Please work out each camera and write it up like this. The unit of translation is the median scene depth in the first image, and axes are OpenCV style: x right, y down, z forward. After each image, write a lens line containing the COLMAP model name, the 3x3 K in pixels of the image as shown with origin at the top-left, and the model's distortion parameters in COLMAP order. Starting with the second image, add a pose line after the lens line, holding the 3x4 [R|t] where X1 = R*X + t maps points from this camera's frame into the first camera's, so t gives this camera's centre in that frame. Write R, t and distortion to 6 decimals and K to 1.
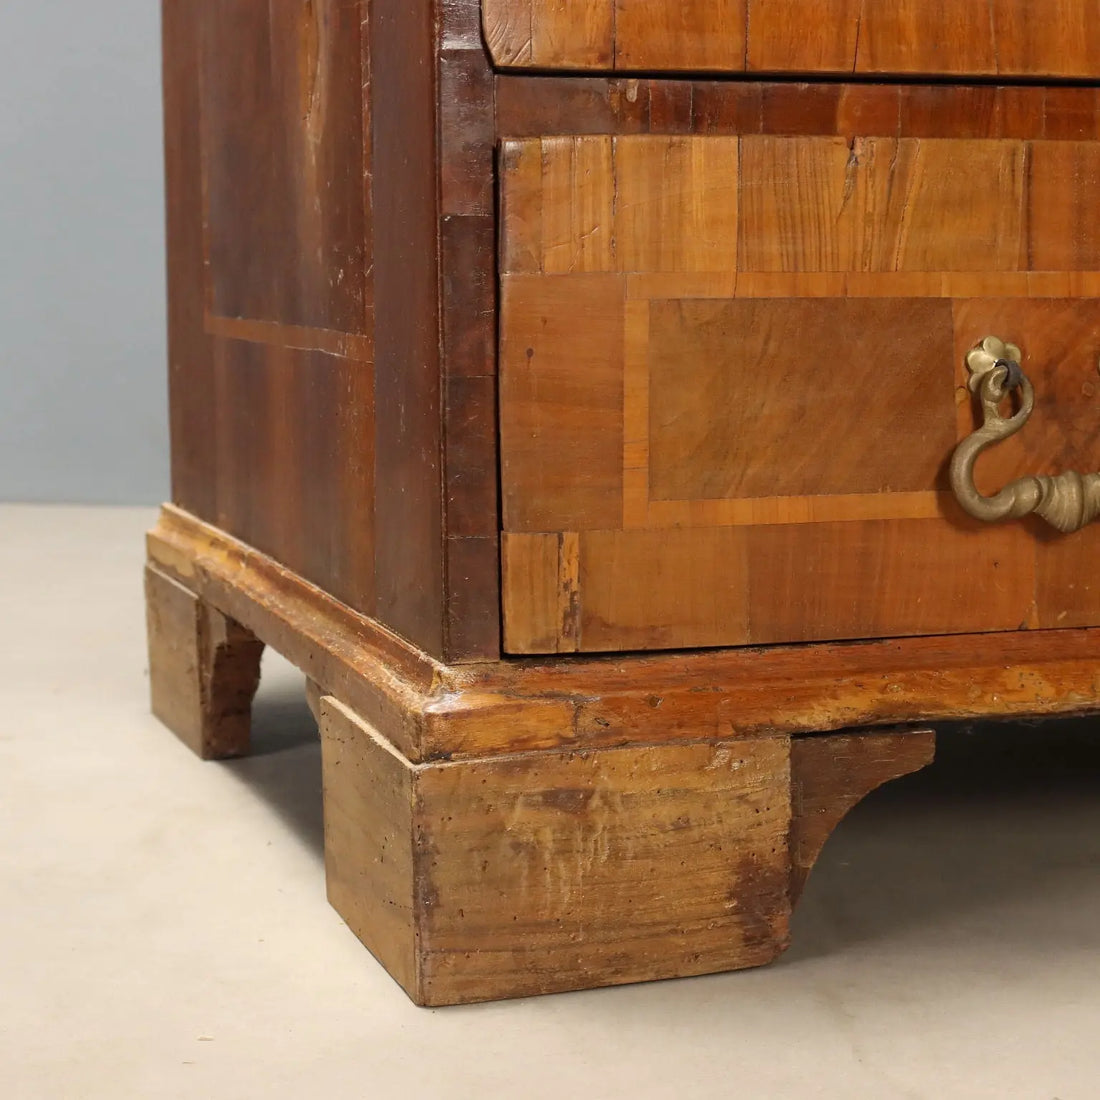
lens RADIAL K [[2446.9, 0, 553.2], [0, 2446.9, 544.5], [0, 0, 1]] dist [0.008548, 0.000000]
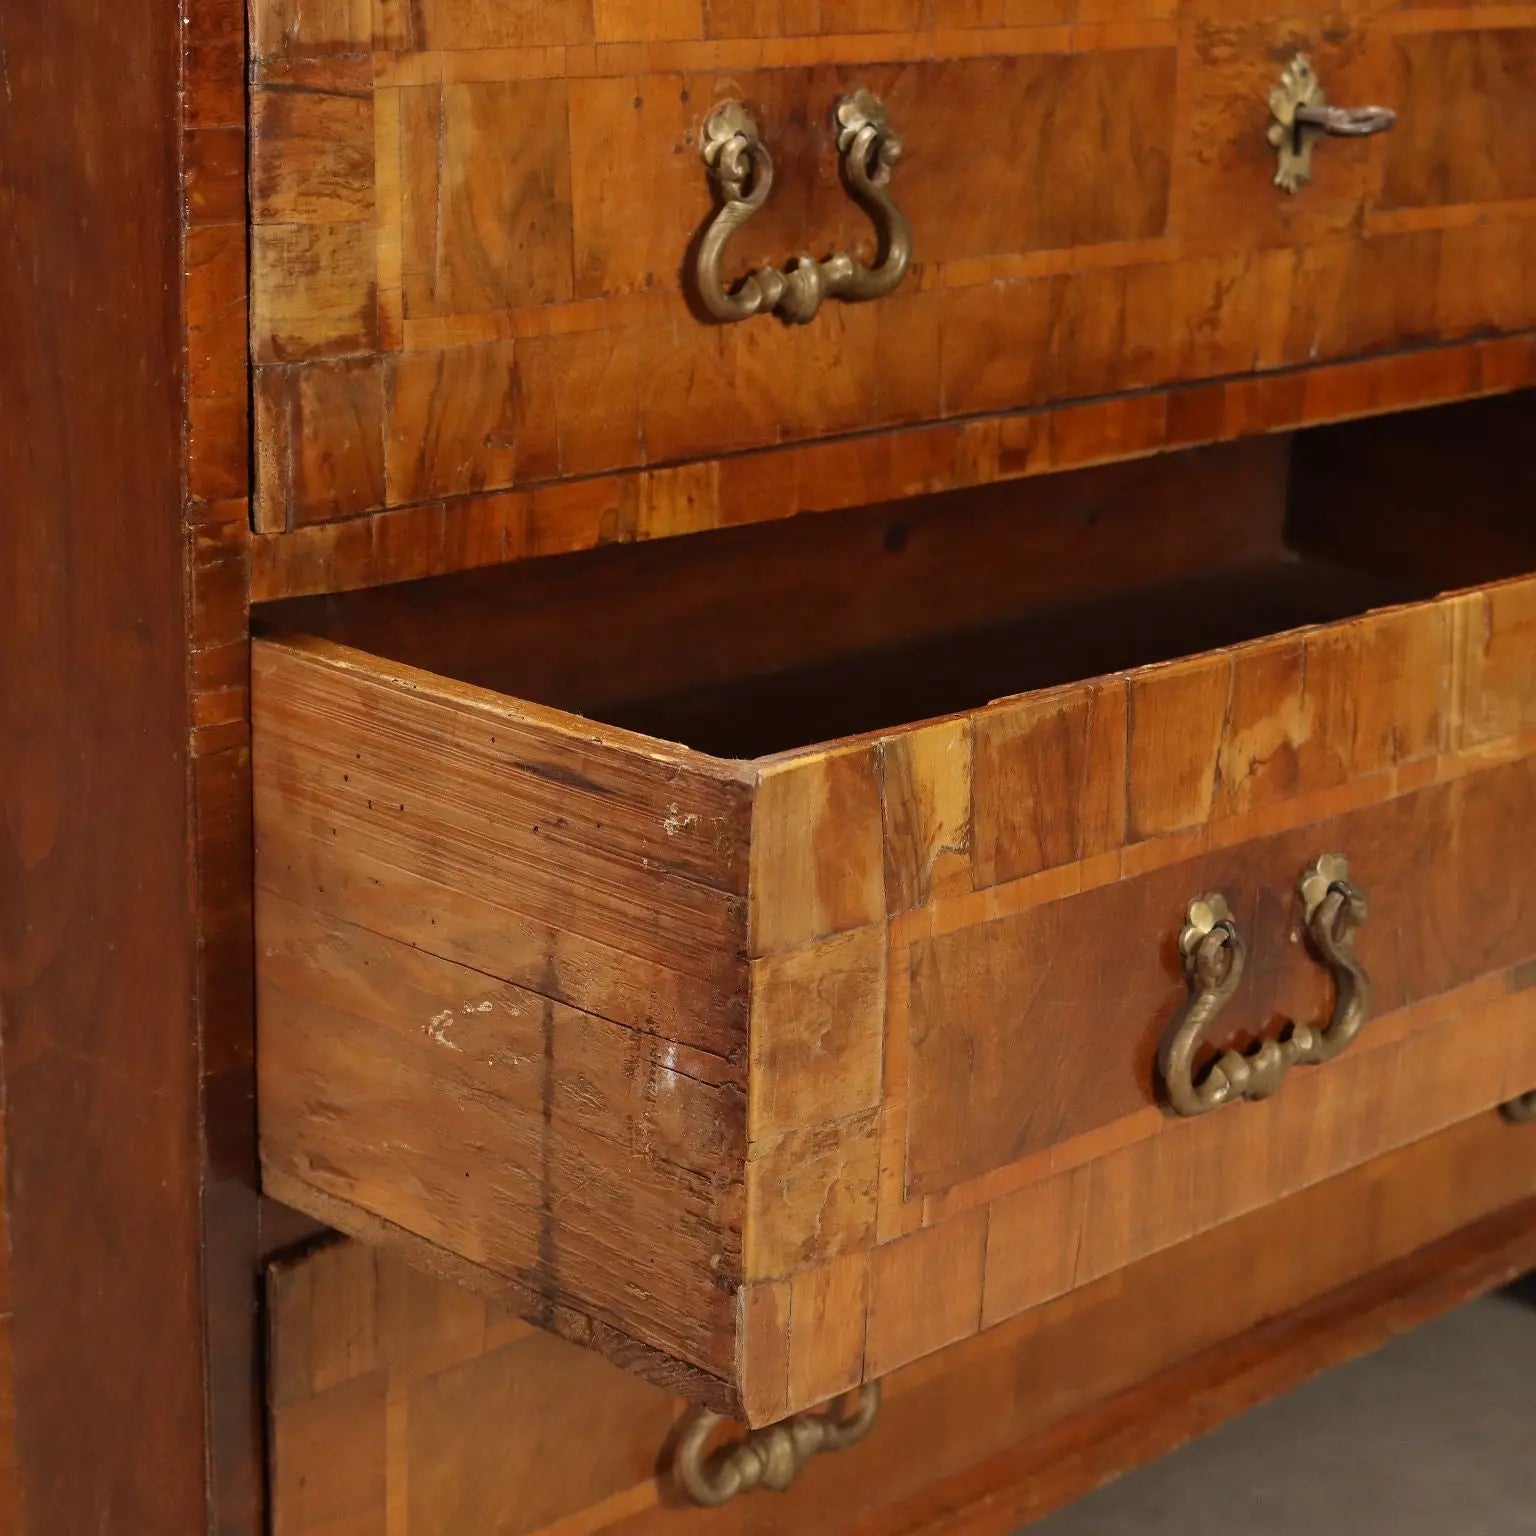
lens RADIAL K [[3632.9, 0, 772.9], [0, 3632.9, 773.4], [0, 0, 1]] dist [0.017678, 0.000000]
pose [[0.878771, -0.105145, 0.465517, -0.428584], [0.037469, 0.987618, 0.152339, -0.505518], [-0.475770, -0.116428, 0.871830, -0.196764]]
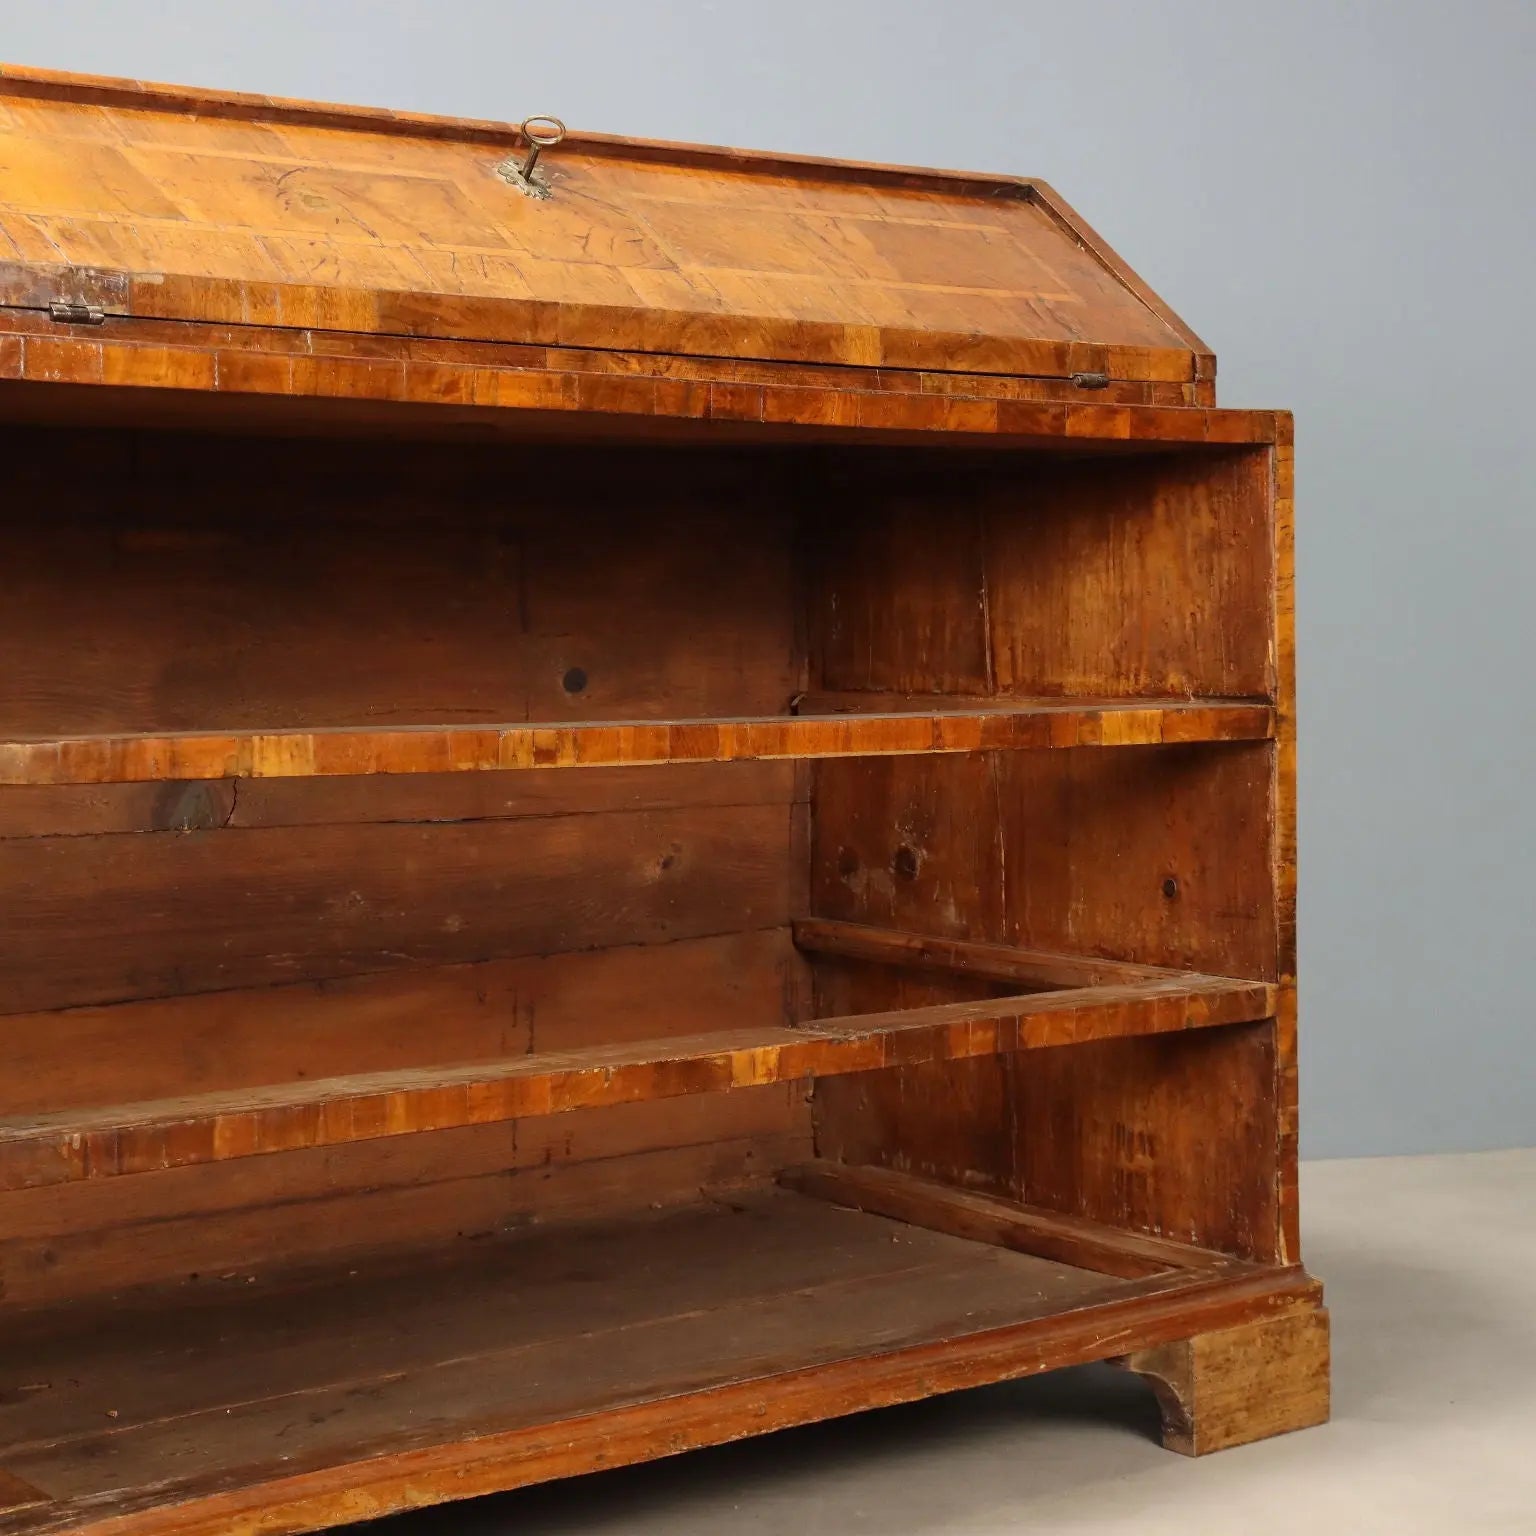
lens RADIAL K [[2838.3, 0, 766.2], [0, 2838.3, 769.8], [0, 0, 1]] dist [0.003960, 0.000000]
pose [[0.943692, -0.030819, 0.329386, -0.128379], [0.060488, 0.994941, -0.080205, -0.237325], [-0.325248, 0.095613, 0.940783, -0.752008]]
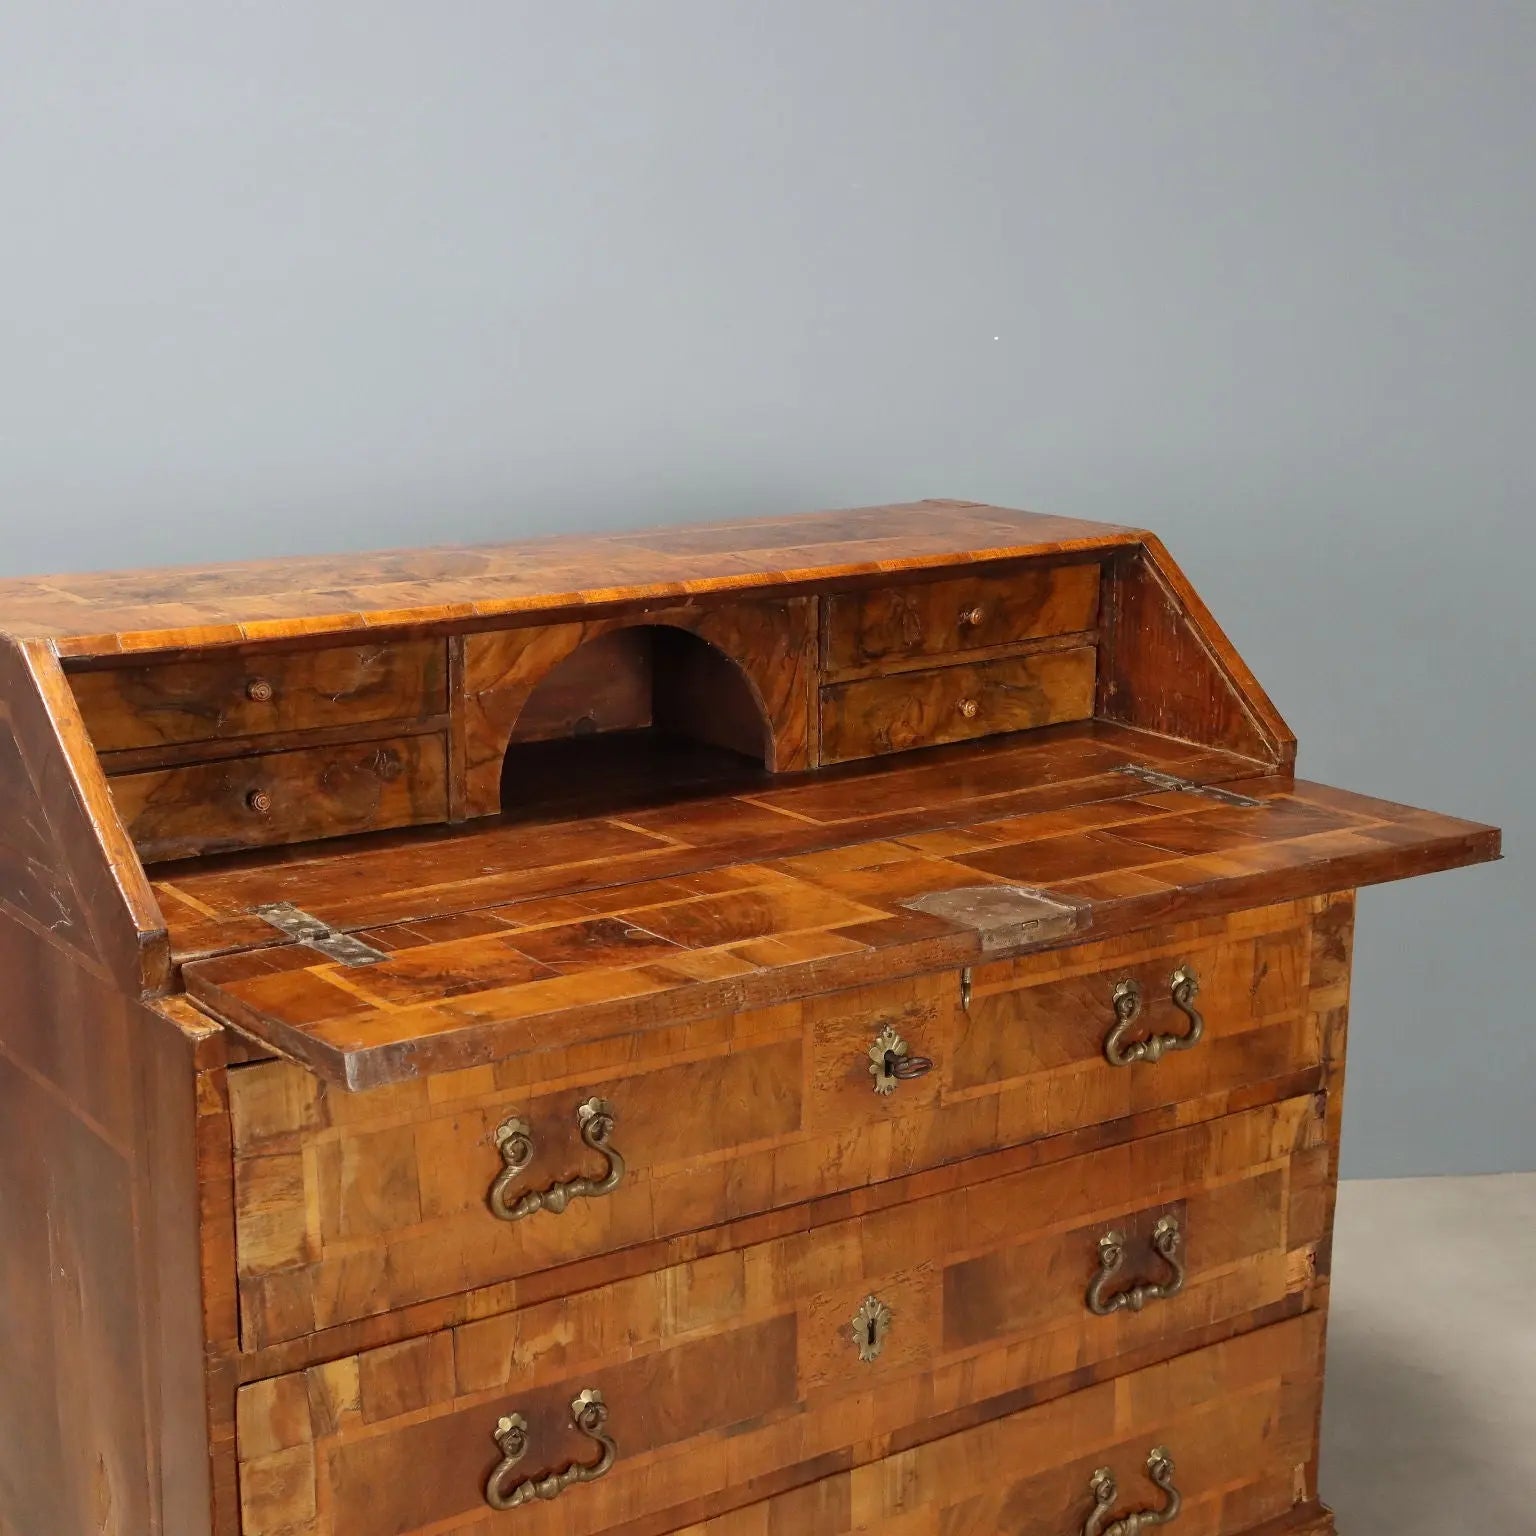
lens RADIAL K [[2518.2, 0, 760.2], [0, 2518.2, 779.5], [0, 0, 1]] dist [0.007254, 0.000000]
pose [[0.957398, -0.059411, 0.282592, -0.146355], [0.030241, 0.993854, 0.106490, -0.977959], [-0.287182, -0.093407, 0.953311, -0.810414]]
